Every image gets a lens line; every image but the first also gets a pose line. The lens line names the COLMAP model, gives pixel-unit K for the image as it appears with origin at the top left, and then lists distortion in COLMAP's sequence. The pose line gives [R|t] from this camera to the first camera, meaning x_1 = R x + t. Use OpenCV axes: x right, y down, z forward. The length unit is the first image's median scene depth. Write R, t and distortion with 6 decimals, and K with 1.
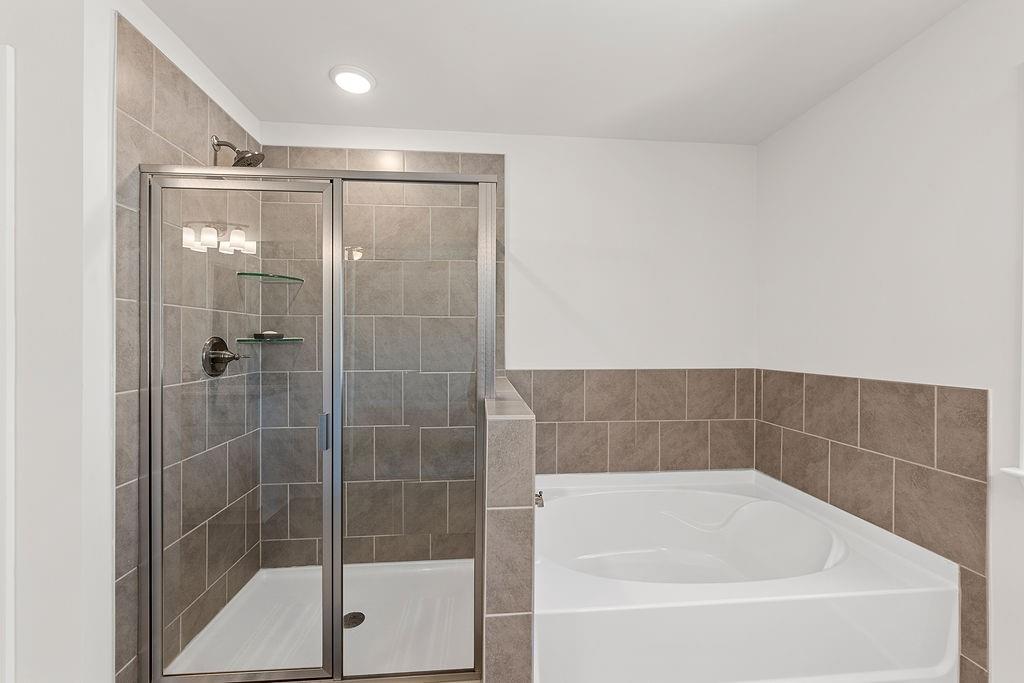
lens RADIAL K [[413.1, 0, 509.4], [0, 413.1, 341.2], [0, 0, 1]] dist [-0.003637, 0.000592]
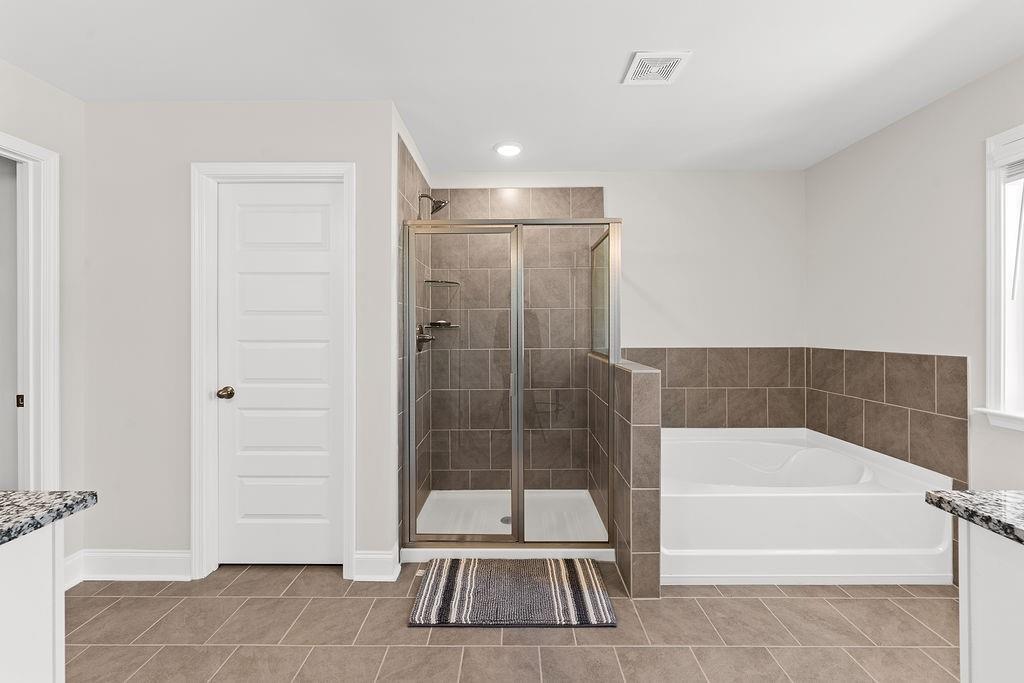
lens RADIAL K [[413.1, 0, 511.5], [0, 413.1, 324.2], [0, 0, 1]] dist [-0.003637, 0.000592]
pose [[0.995463, -0.007006, -0.094889, -0.206296], [0.006195, 0.999942, -0.008840, 0.001954], [0.094946, 0.008212, 0.995449, -0.394633]]
